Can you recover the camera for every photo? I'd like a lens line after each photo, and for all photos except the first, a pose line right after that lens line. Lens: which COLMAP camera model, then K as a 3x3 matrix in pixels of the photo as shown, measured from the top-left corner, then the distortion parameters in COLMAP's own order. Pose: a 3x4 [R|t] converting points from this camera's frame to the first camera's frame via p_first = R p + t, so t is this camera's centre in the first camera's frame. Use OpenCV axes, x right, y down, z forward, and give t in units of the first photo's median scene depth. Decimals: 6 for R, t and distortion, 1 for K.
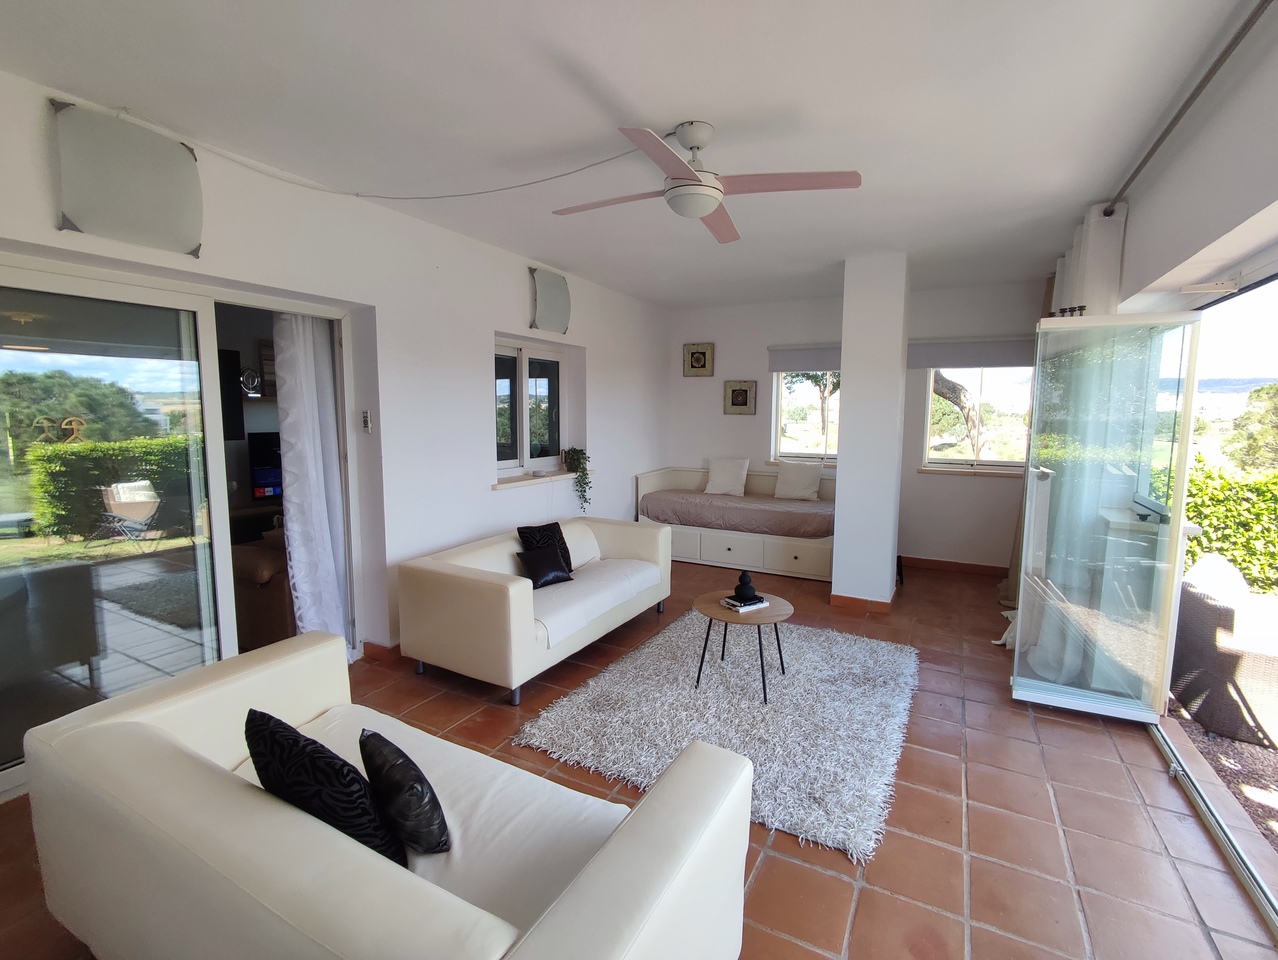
lens RADIAL K [[585.8, 0, 653.5], [0, 585.8, 474.2], [0, 0, 1]] dist [-0.003139, -0.000636]
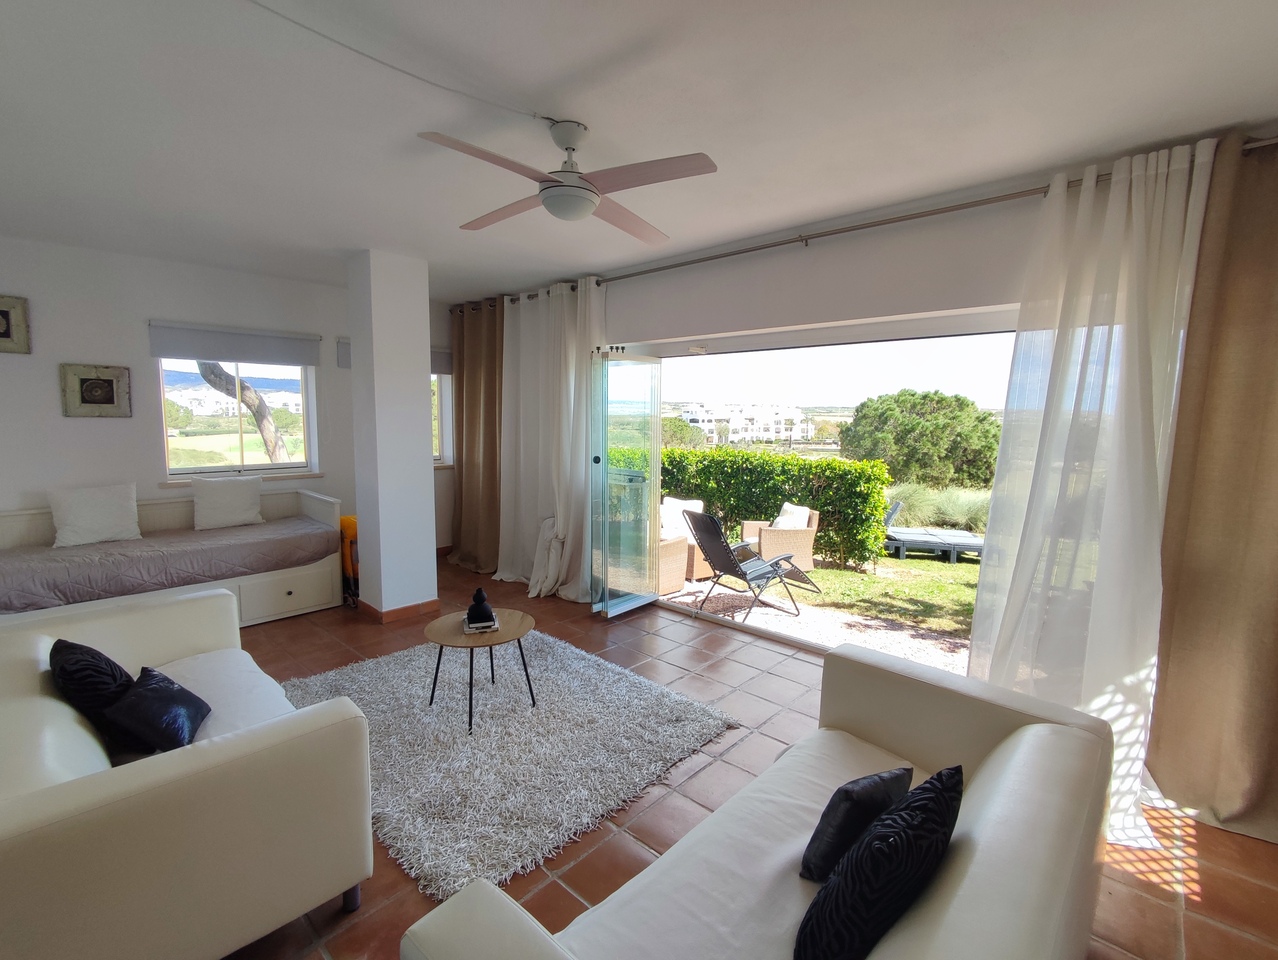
lens RADIAL K [[585.8, 0, 653.5], [0, 585.8, 474.2], [0, 0, 1]] dist [-0.003139, -0.000636]
pose [[0.265904, -0.105141, 0.958249, -0.383912], [0.096386, 0.991953, 0.082093, -0.038735], [-0.959169, 0.070532, 0.273899, 0.280772]]
